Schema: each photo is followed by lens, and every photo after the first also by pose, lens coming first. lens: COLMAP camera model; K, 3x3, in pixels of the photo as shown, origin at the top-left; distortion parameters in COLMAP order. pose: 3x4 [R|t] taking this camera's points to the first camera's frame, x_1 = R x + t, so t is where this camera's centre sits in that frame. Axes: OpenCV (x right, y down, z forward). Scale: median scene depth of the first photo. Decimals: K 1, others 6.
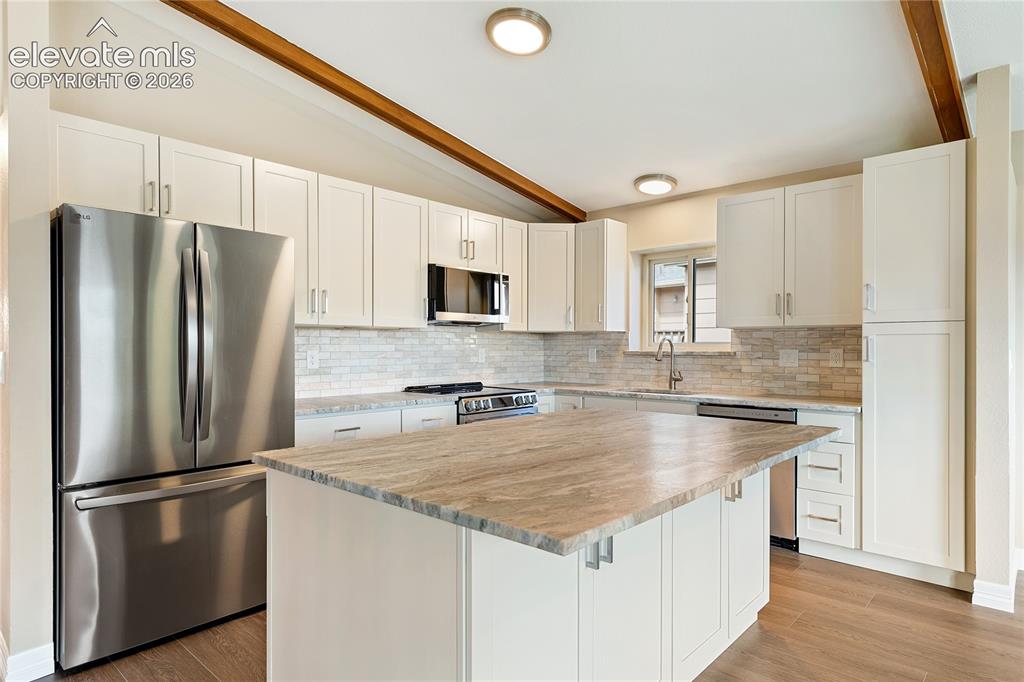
lens RADIAL K [[584.8, 0, 514.8], [0, 584.8, 347.1], [0, 0, 1]] dist [0.013917, -0.002032]
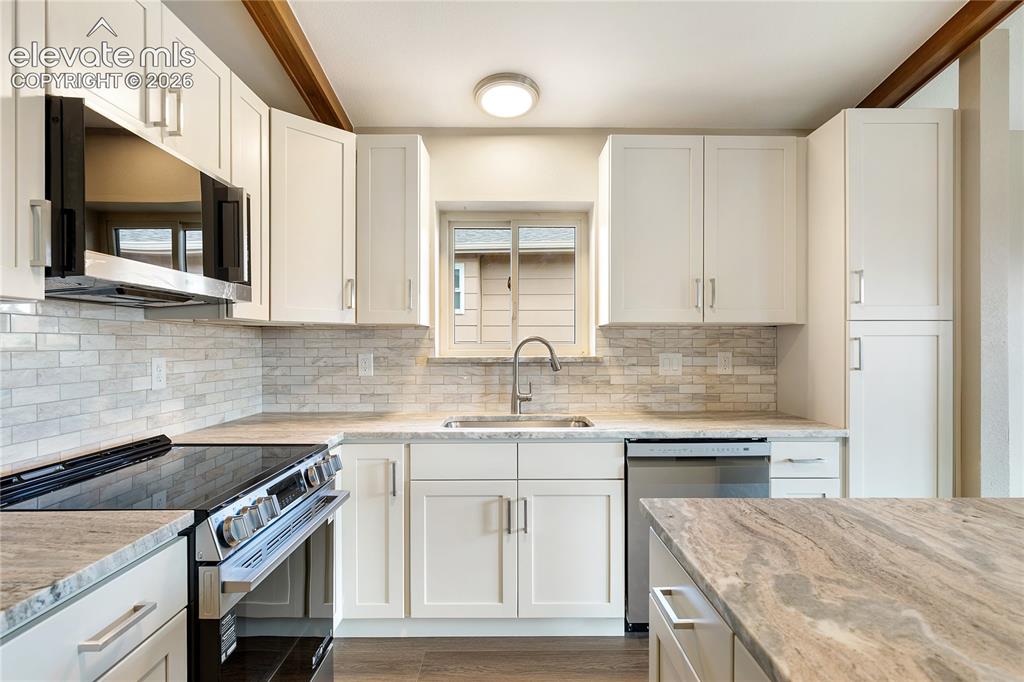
lens RADIAL K [[521.4, 0, 514.3], [0, 521.4, 347.2], [0, 0, 1]] dist [-0.003015, 0.001763]
pose [[0.730675, -0.006597, 0.682693, -0.155072], [0.002569, 0.999973, 0.006913, -0.009269], [-0.682720, -0.003297, 0.730673, 0.625099]]
